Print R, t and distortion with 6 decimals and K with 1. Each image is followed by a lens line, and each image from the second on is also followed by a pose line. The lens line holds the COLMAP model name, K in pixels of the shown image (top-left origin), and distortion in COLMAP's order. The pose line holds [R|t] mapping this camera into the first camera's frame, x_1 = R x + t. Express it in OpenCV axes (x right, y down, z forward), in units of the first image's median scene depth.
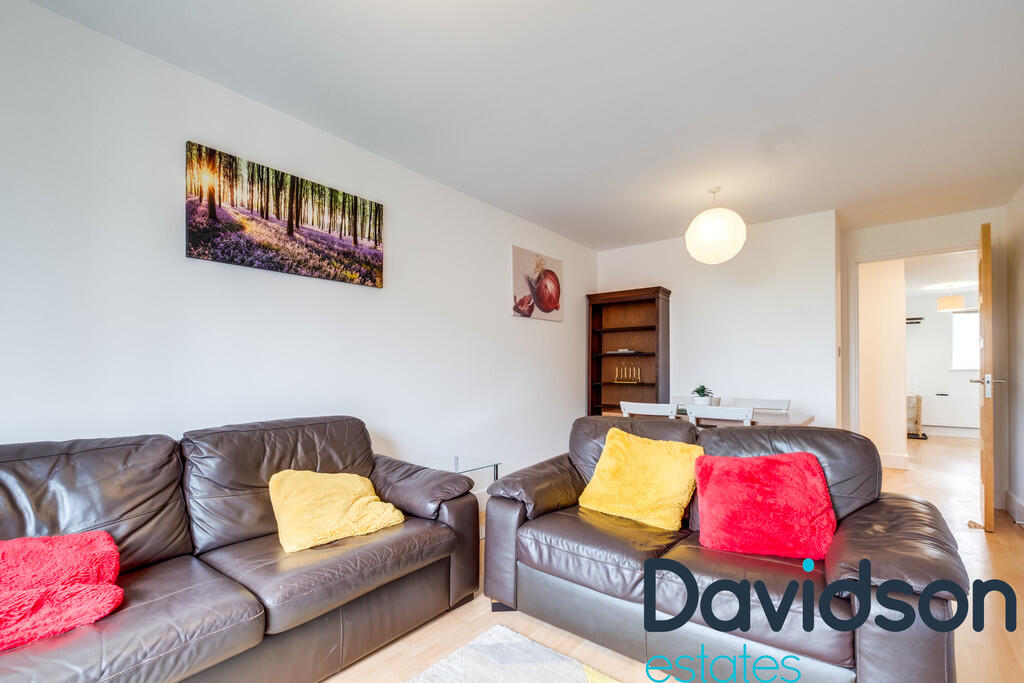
lens RADIAL K [[460.4, 0, 511.8], [0, 460.4, 370.5], [0, 0, 1]] dist [-0.000715, -0.000295]
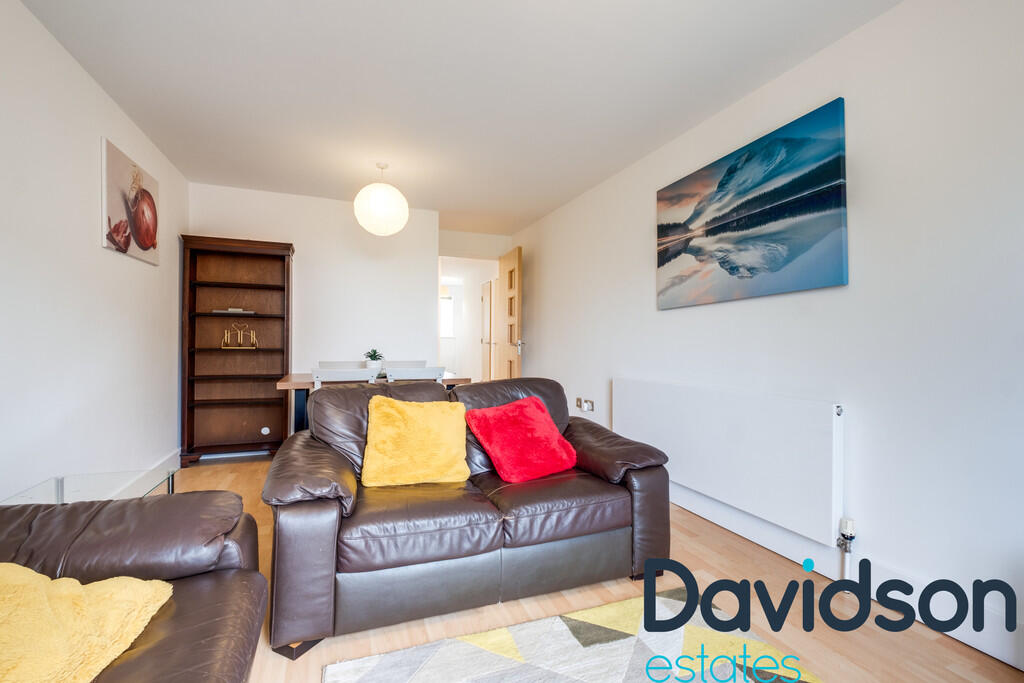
lens RADIAL K [[450.0, 0, 509.5], [0, 450.0, 338.4], [0, 0, 1]] dist [0.002203, 0.000329]
pose [[0.504127, 0.008098, 0.863592, -0.252644], [-0.013122, 0.999912, -0.001716, 0.003494], [-0.863530, -0.010466, 0.504189, 0.177455]]
